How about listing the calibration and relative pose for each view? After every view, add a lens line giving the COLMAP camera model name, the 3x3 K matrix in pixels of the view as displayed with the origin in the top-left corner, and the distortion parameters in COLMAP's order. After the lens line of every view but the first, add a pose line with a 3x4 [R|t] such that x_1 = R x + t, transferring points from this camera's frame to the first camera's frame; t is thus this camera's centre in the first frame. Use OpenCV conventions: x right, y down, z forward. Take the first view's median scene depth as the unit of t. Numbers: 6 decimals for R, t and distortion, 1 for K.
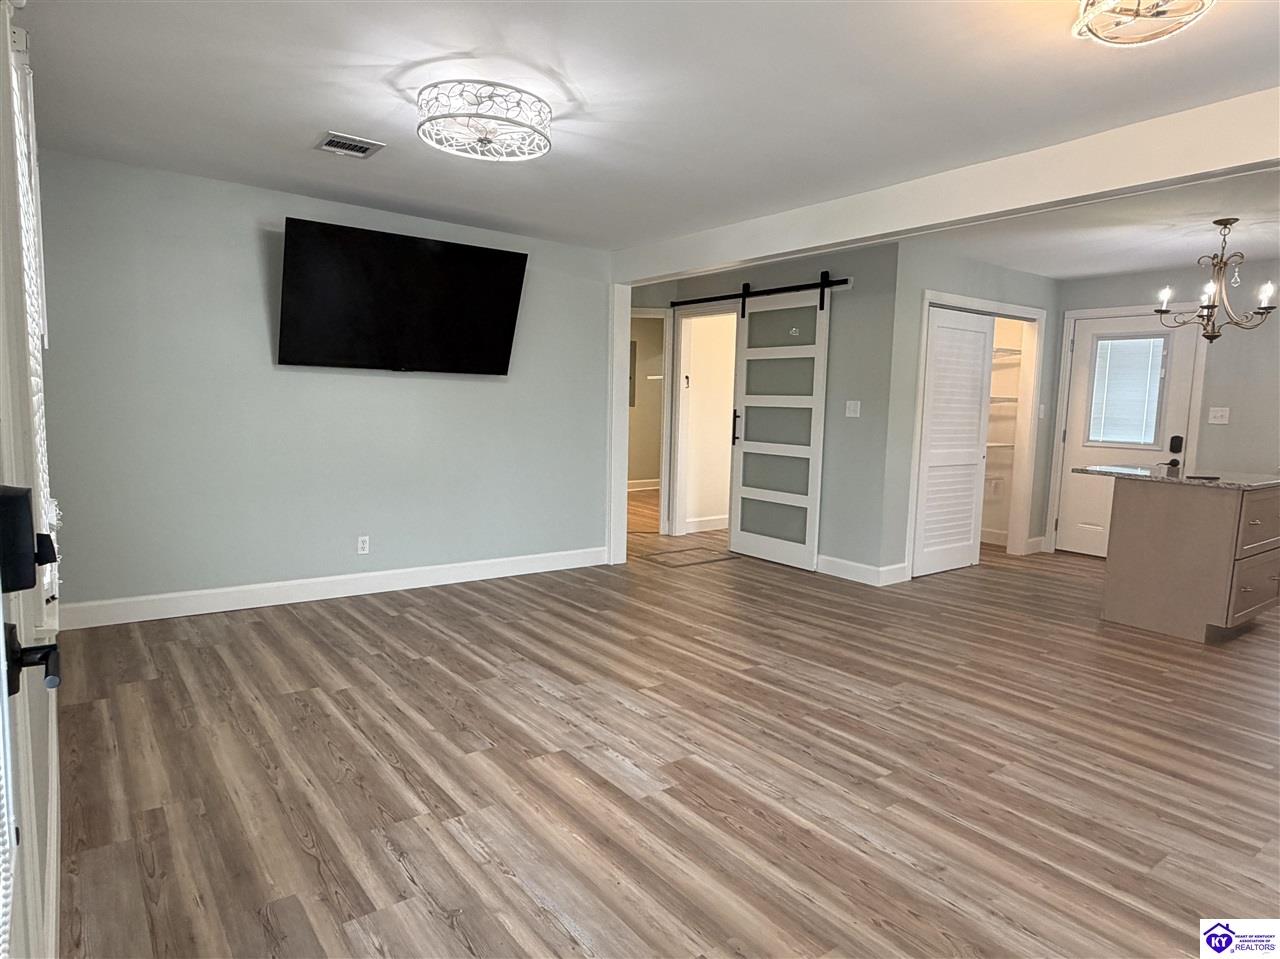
lens RADIAL K [[765.2, 0, 638.1], [0, 765.2, 482.2], [0, 0, 1]] dist [0.005614, 0.001566]
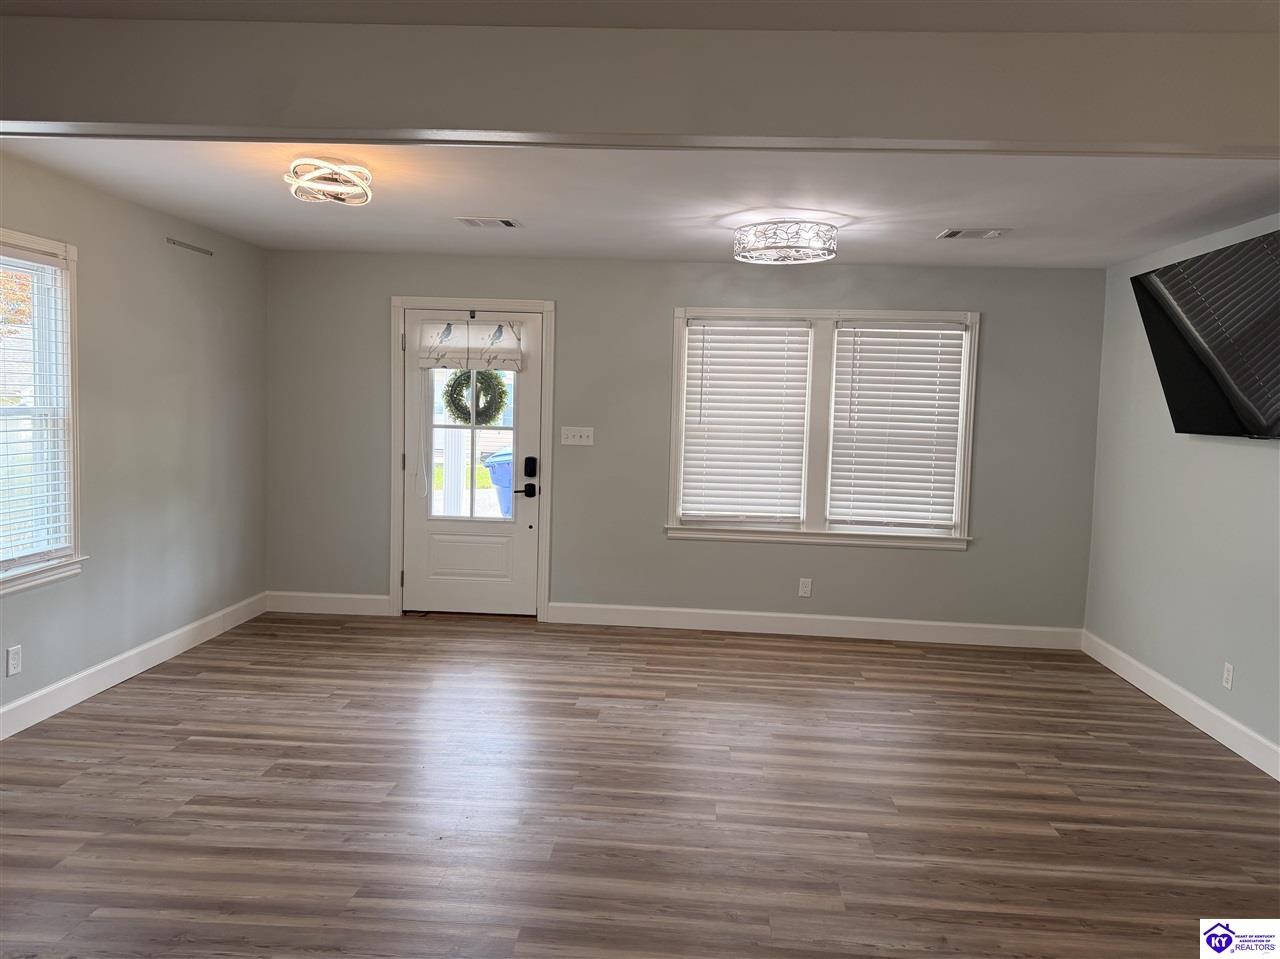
lens RADIAL K [[896.7, 0, 638.1], [0, 896.7, 476.6], [0, 0, 1]] dist [0.047988, -0.055287]
pose [[-0.658285, 0.012768, -0.752660, 0.785252], [-0.124032, 0.984351, 0.125179, -0.170289], [0.742480, 0.175758, -0.646400, 1.319498]]
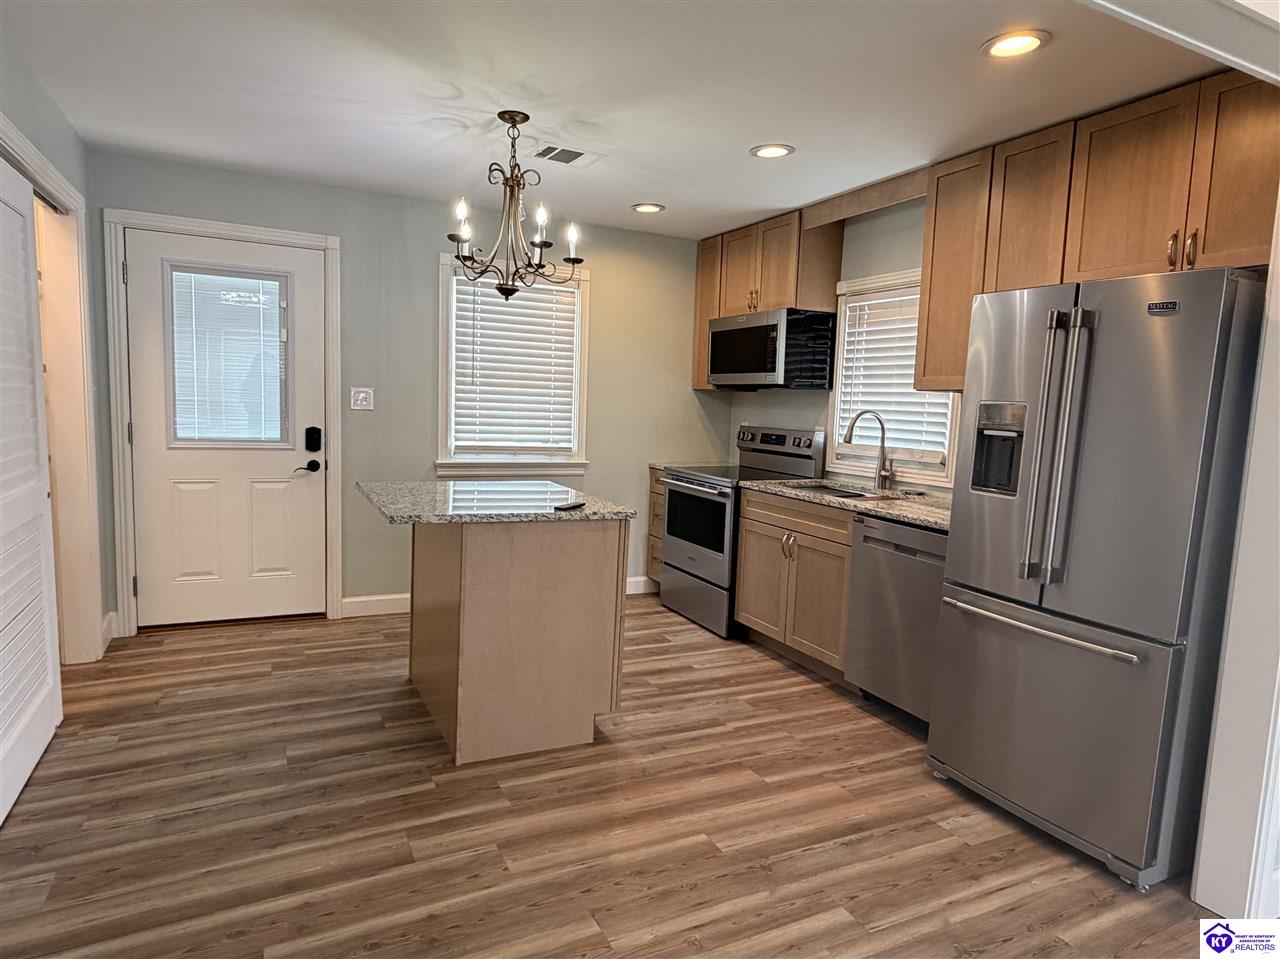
lens RADIAL K [[765.2, 0, 641.9], [0, 765.2, 484.6], [0, 0, 1]] dist [0.005614, 0.001566]
pose [[0.189372, -0.128656, 0.973440, 0.108131], [0.069720, 0.990638, 0.117366, -0.103487], [-0.979427, 0.045643, 0.196570, 0.852270]]
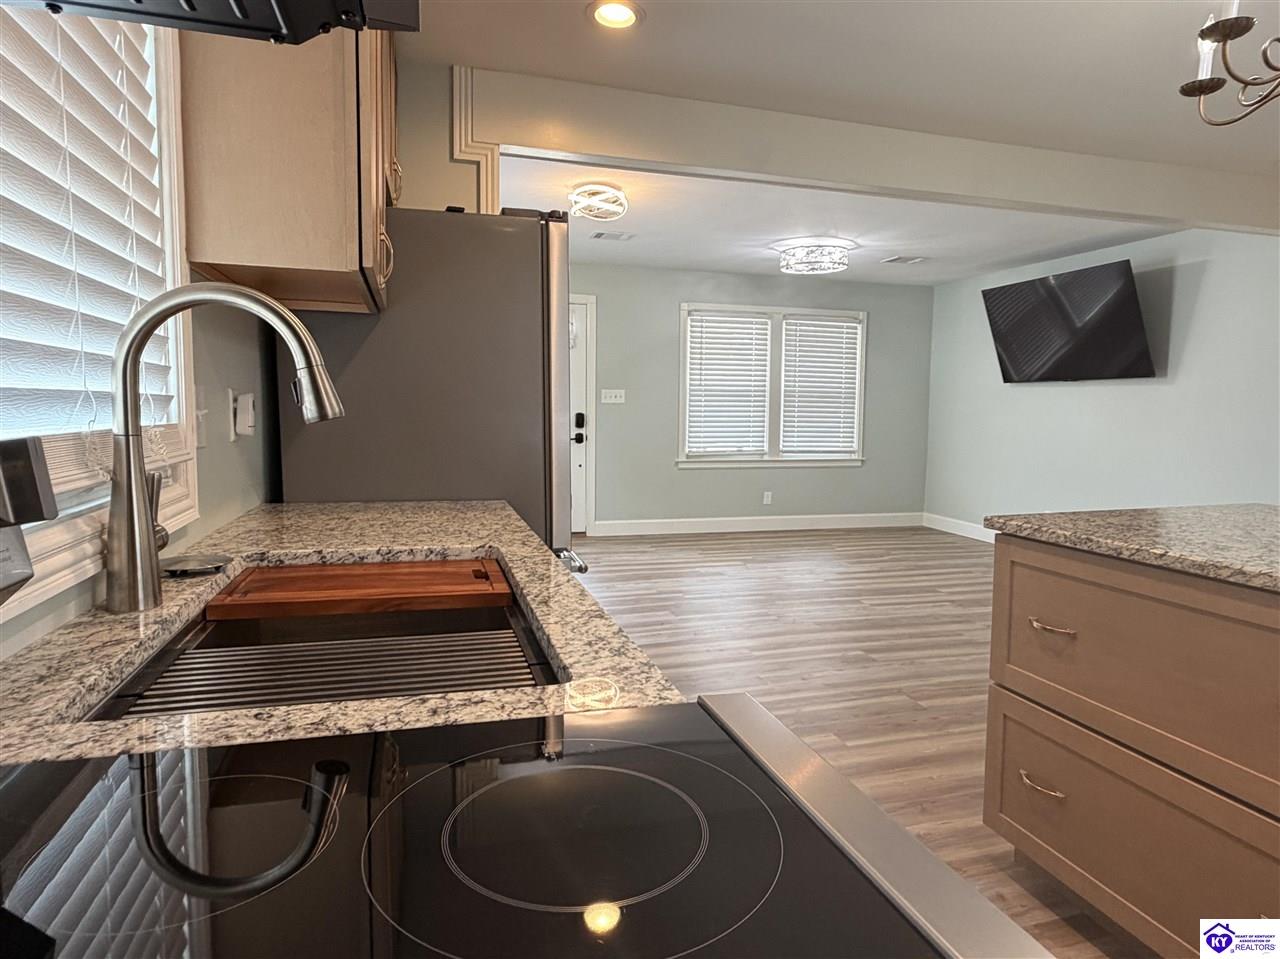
lens RADIAL K [[765.2, 0, 644.6], [0, 765.2, 477.6], [0, 0, 1]] dist [0.005614, 0.001566]
pose [[-0.358898, 0.054625, -0.931777, 1.302793], [-0.116888, 0.987797, 0.102931, -0.045038], [0.926029, 0.145855, -0.348133, 0.964796]]
